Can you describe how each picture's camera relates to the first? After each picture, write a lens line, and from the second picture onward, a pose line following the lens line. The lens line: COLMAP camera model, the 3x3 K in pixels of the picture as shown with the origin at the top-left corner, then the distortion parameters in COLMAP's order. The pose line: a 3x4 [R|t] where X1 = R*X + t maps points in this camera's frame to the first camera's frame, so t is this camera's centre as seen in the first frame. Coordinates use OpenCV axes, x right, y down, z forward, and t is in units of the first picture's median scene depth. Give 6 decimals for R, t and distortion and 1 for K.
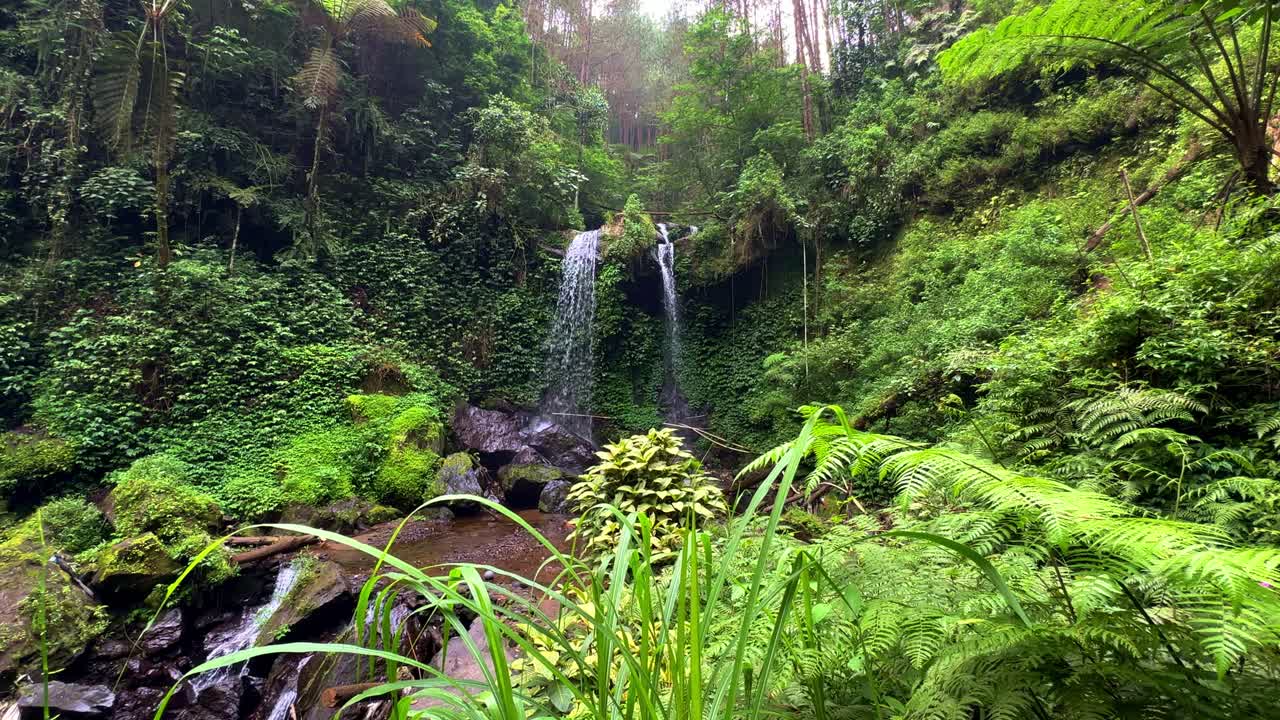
lens RADIAL K [[578.7, 0, 639.6], [0, 578.7, 360.3], [0, 0, 1]] dist [0.001814, 0.000074]
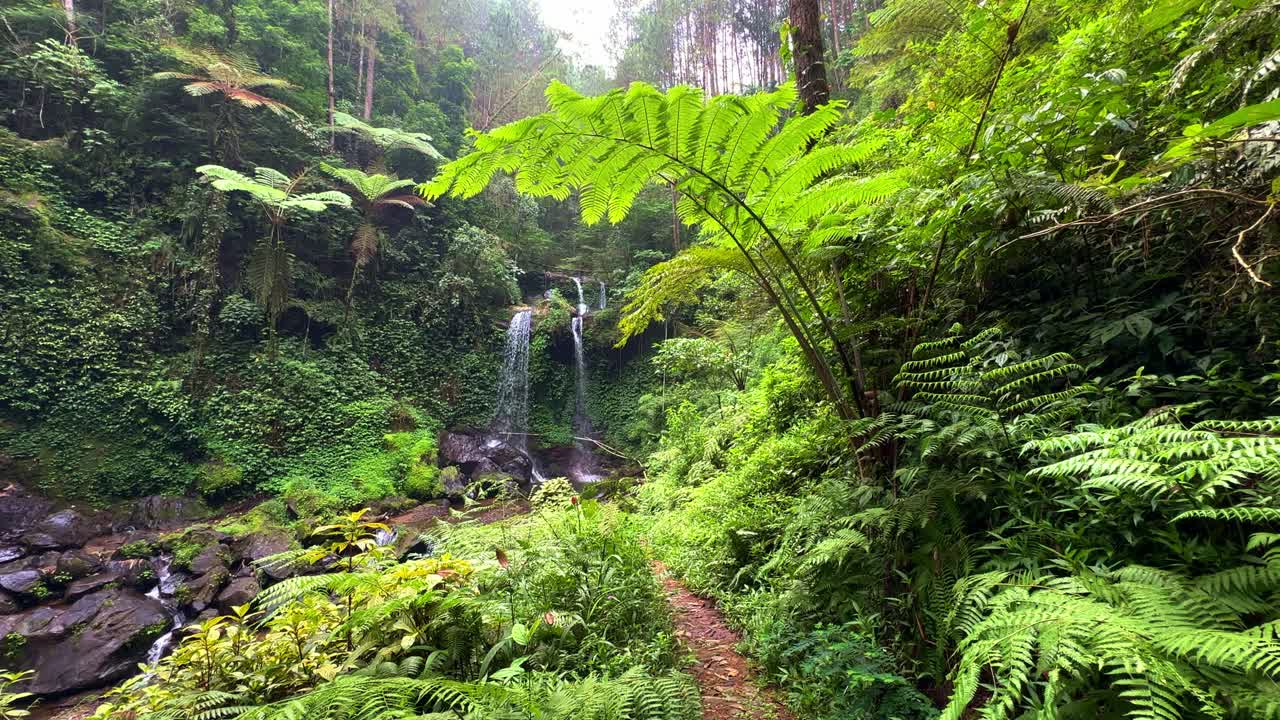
lens RADIAL K [[578.7, 0, 641.5], [0, 578.7, 360.1], [0, 0, 1]] dist [0.001814, 0.000074]
pose [[0.990794, 0.011267, 0.134910, 0.012381], [-0.016381, 0.999186, 0.036853, -0.203174], [-0.134385, -0.038724, 0.990172, -0.678277]]
